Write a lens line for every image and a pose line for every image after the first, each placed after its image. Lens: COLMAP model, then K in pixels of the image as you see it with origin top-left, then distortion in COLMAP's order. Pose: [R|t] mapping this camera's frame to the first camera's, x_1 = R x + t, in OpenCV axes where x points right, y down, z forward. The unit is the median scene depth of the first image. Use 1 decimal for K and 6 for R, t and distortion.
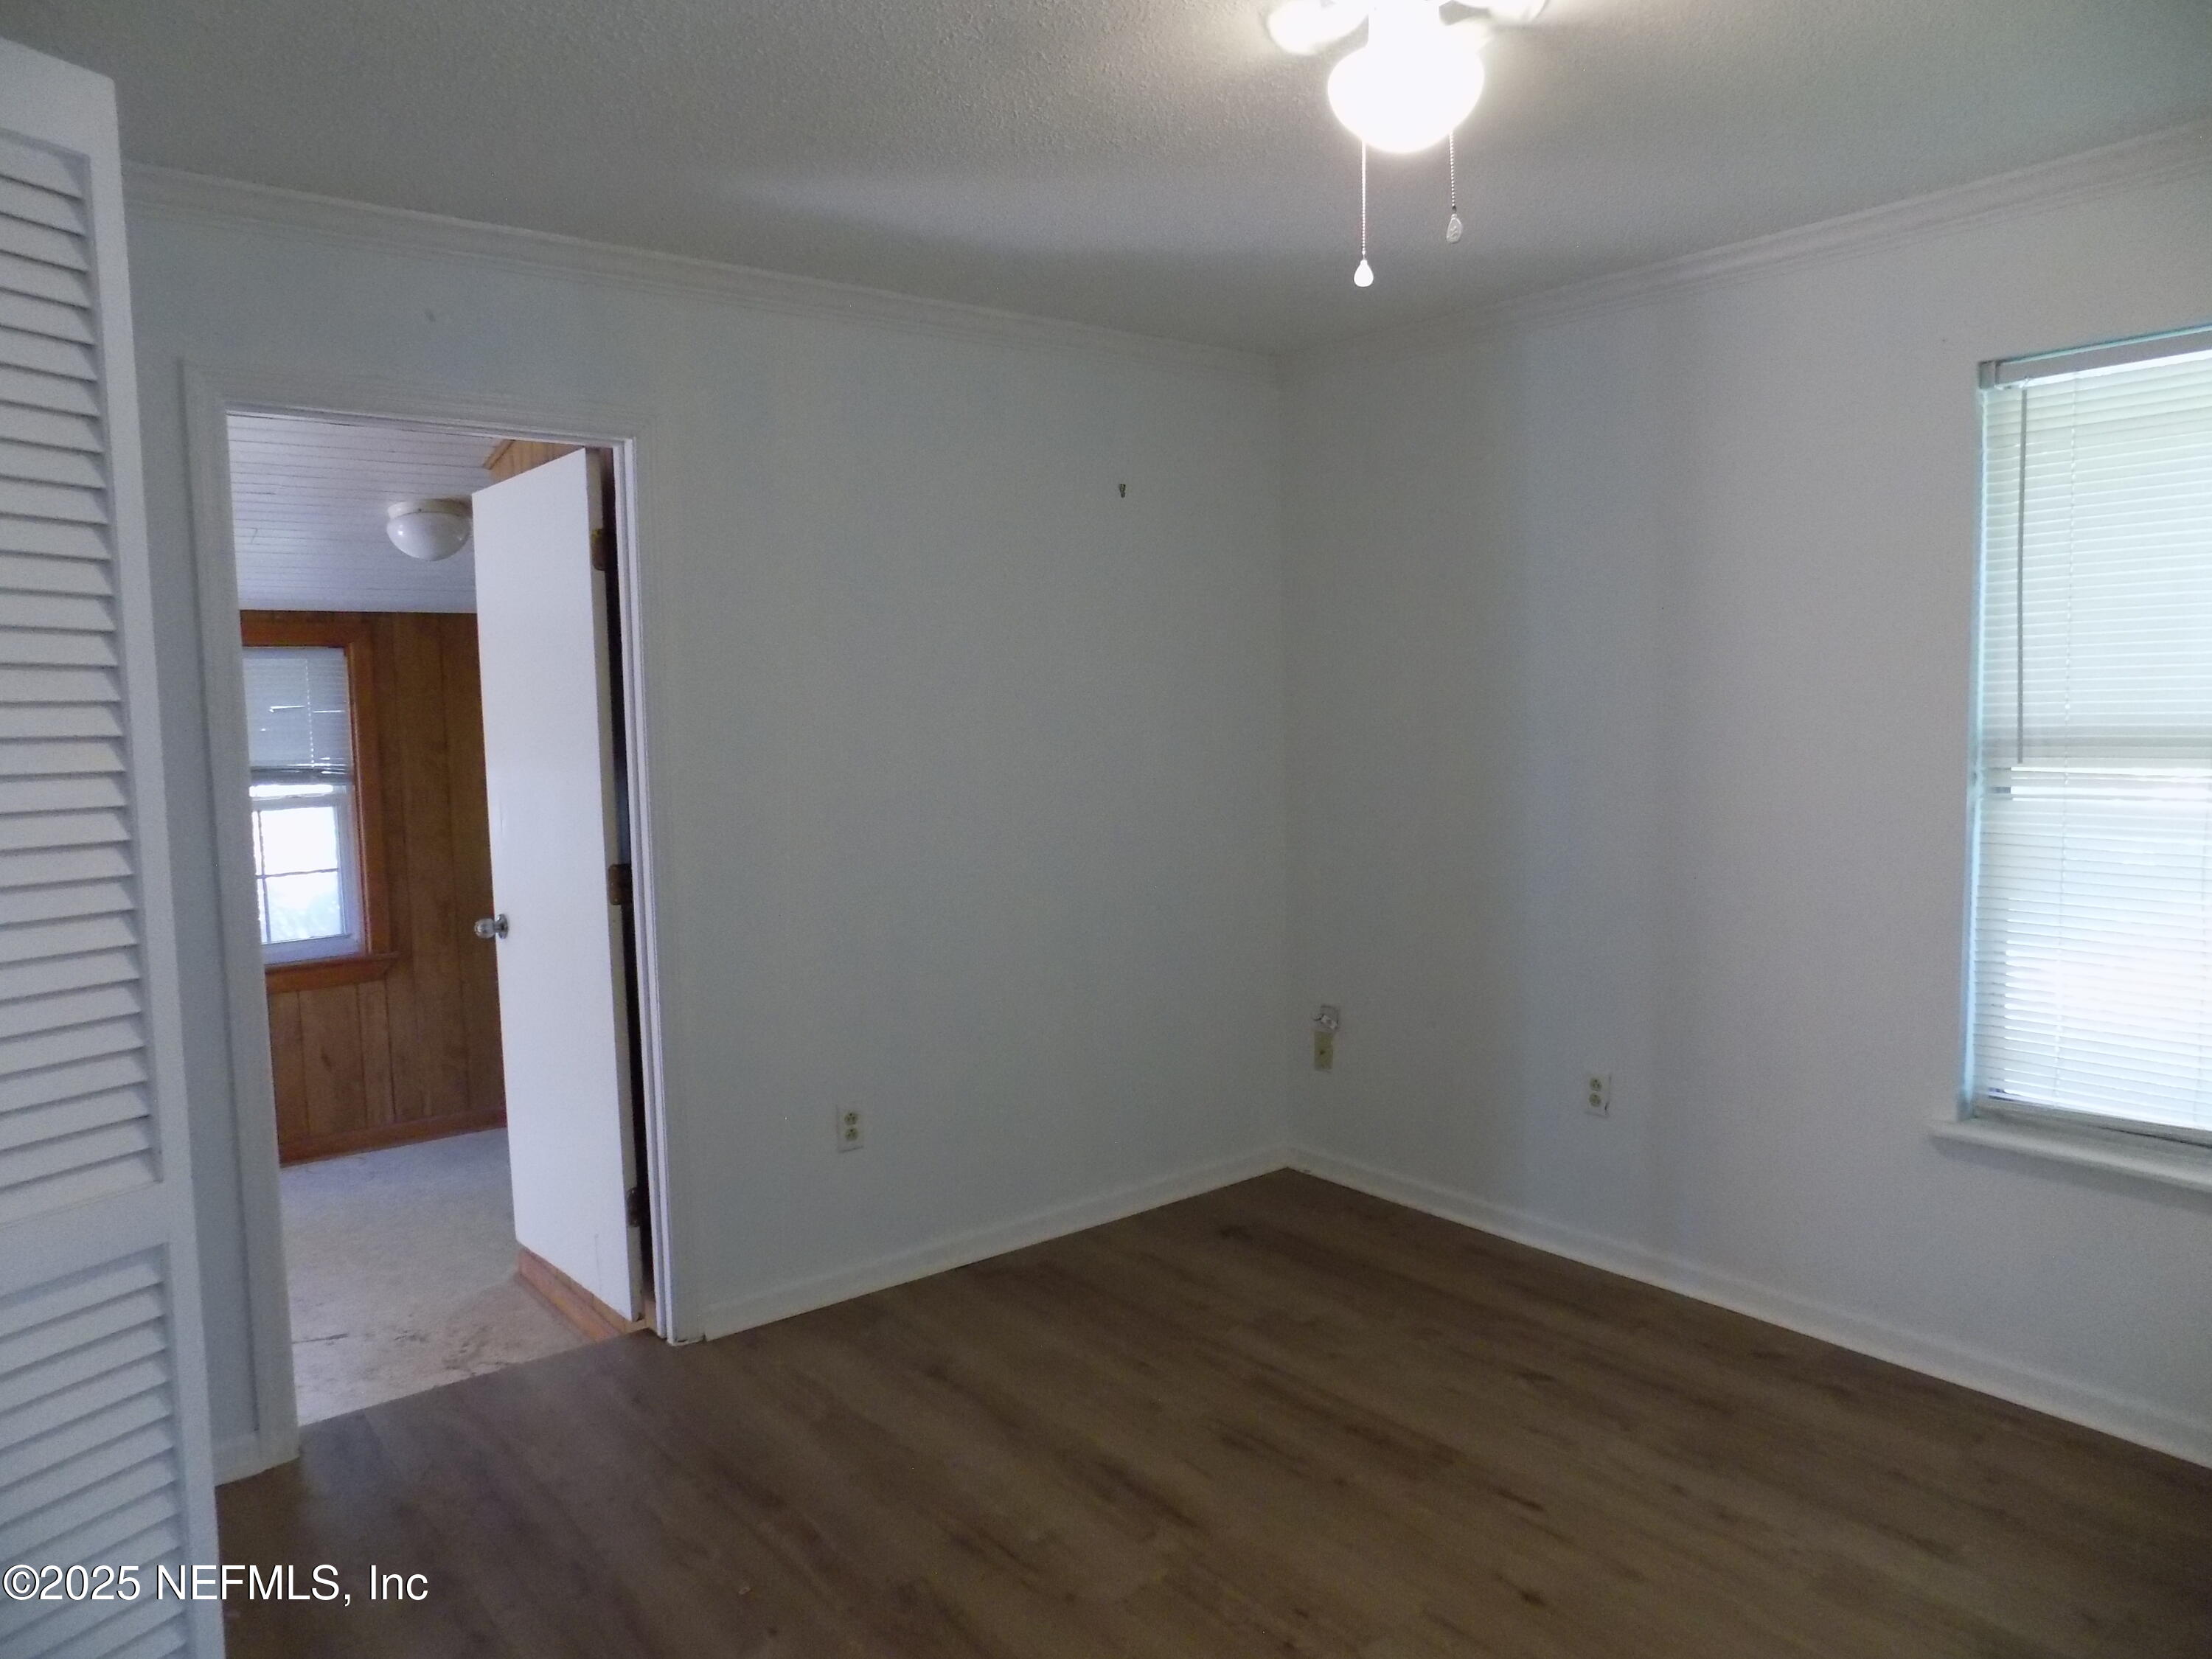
lens RADIAL K [[1487.1, 0, 1138.4], [0, 1487.1, 819.3], [0, 0, 1]] dist [-0.077412, 0.093665]
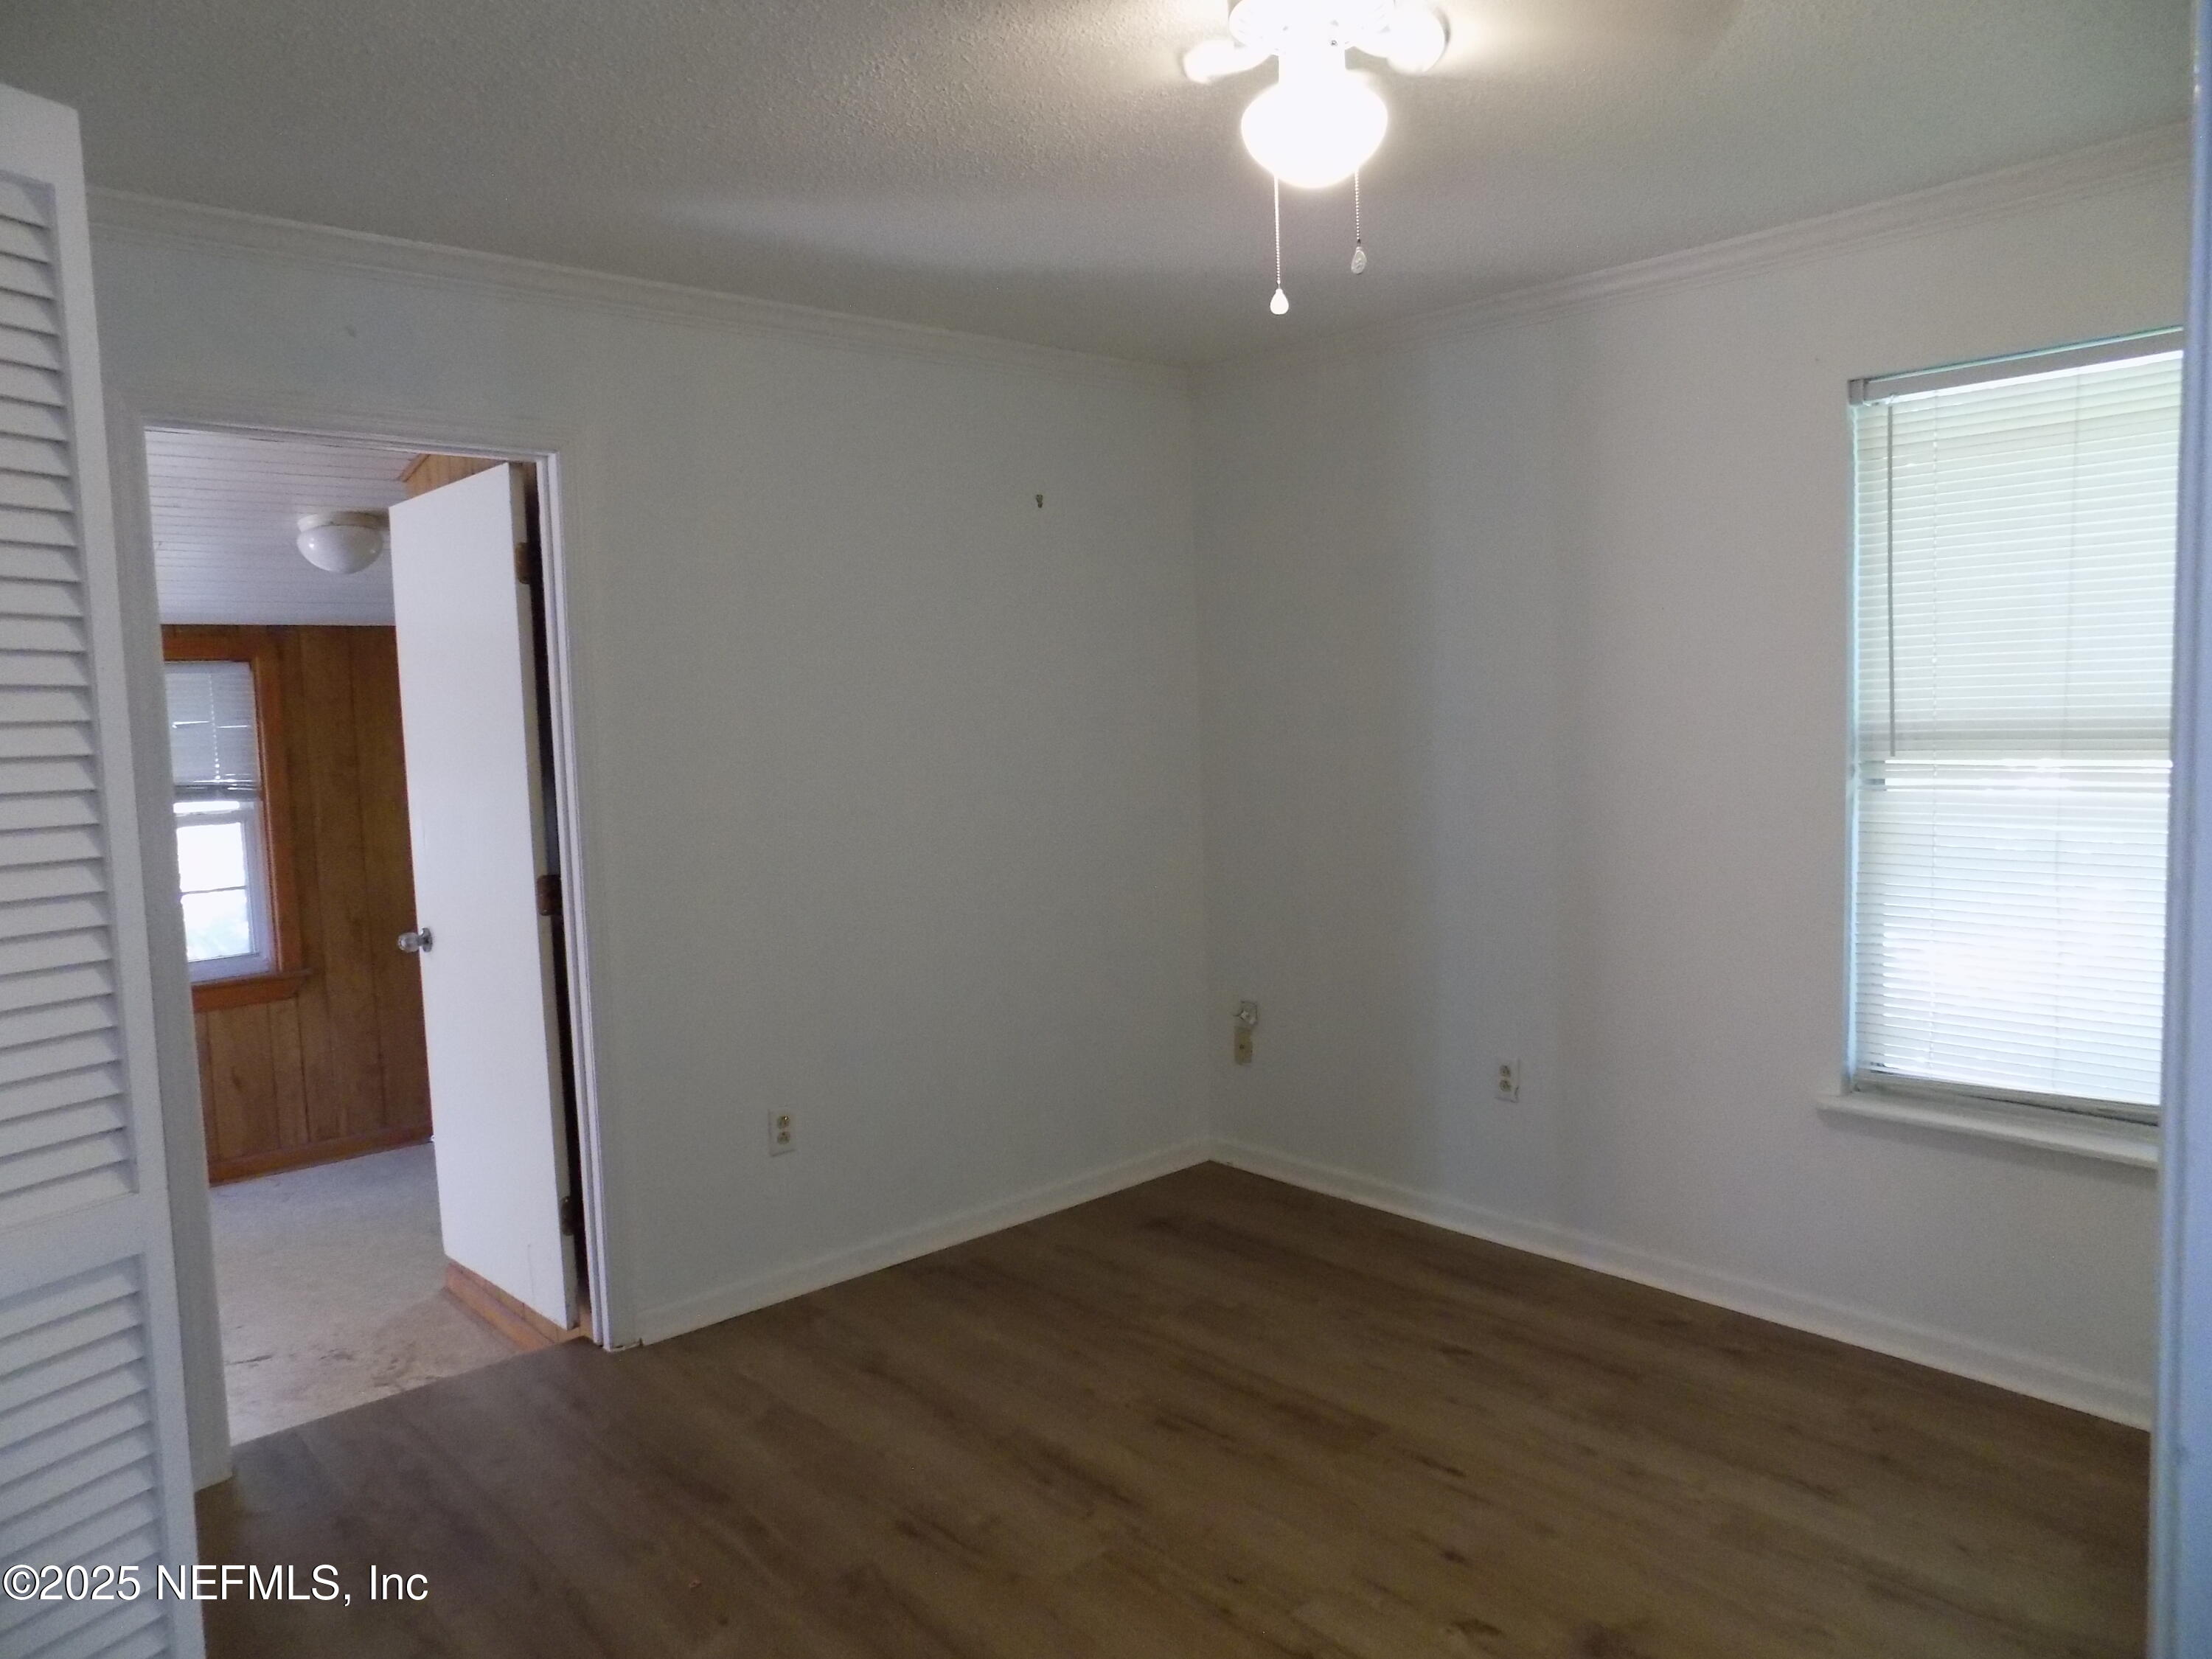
lens RADIAL K [[1480.7, 0, 1142.8], [0, 1480.7, 821.6], [0, 0, 1]] dist [-0.110973, 0.160357]
pose [[0.997952, -0.016150, 0.061888, -0.007871], [0.016182, 0.999869, -0.000015, 0.000445], [-0.061880, 0.001016, 0.998083, -0.020752]]
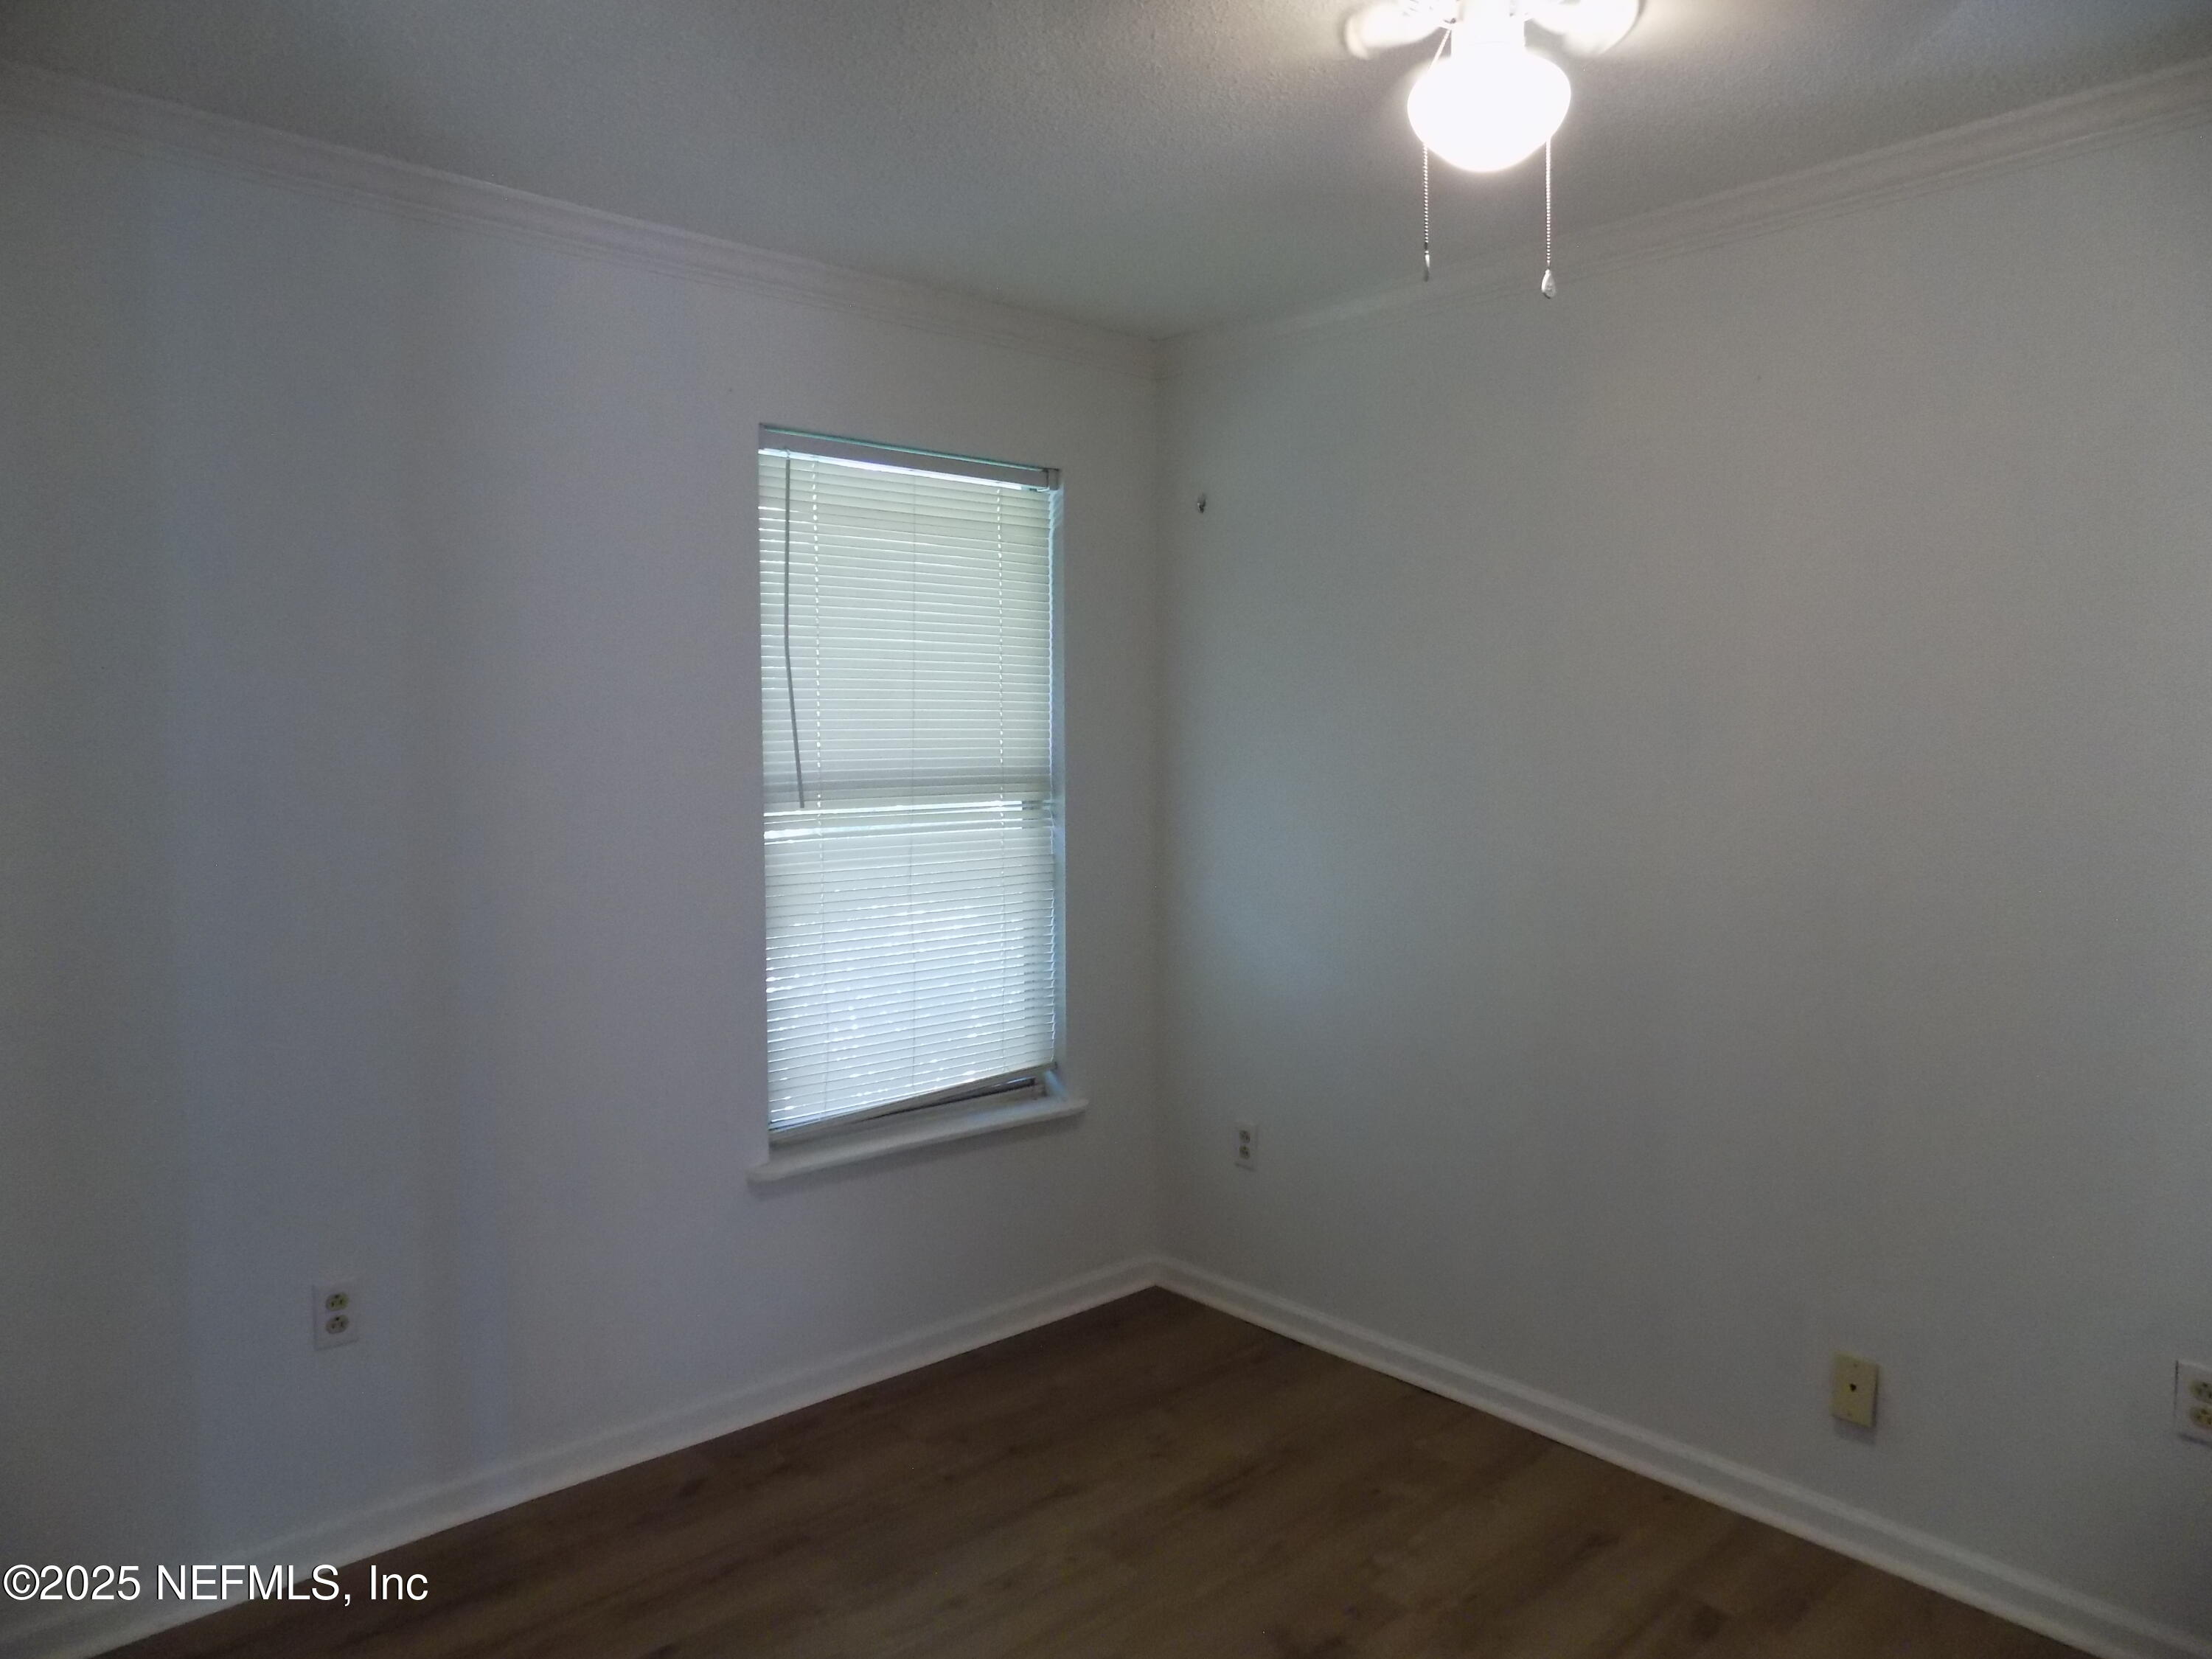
lens RADIAL K [[1487.1, 0, 1138.4], [0, 1487.1, 819.3], [0, 0, 1]] dist [-0.077412, 0.093665]
pose [[-0.059965, -0.039575, 0.997416, -0.470584], [0.082224, 0.995622, 0.044448, -0.054605], [-0.994808, 0.084677, -0.056449, 0.779059]]
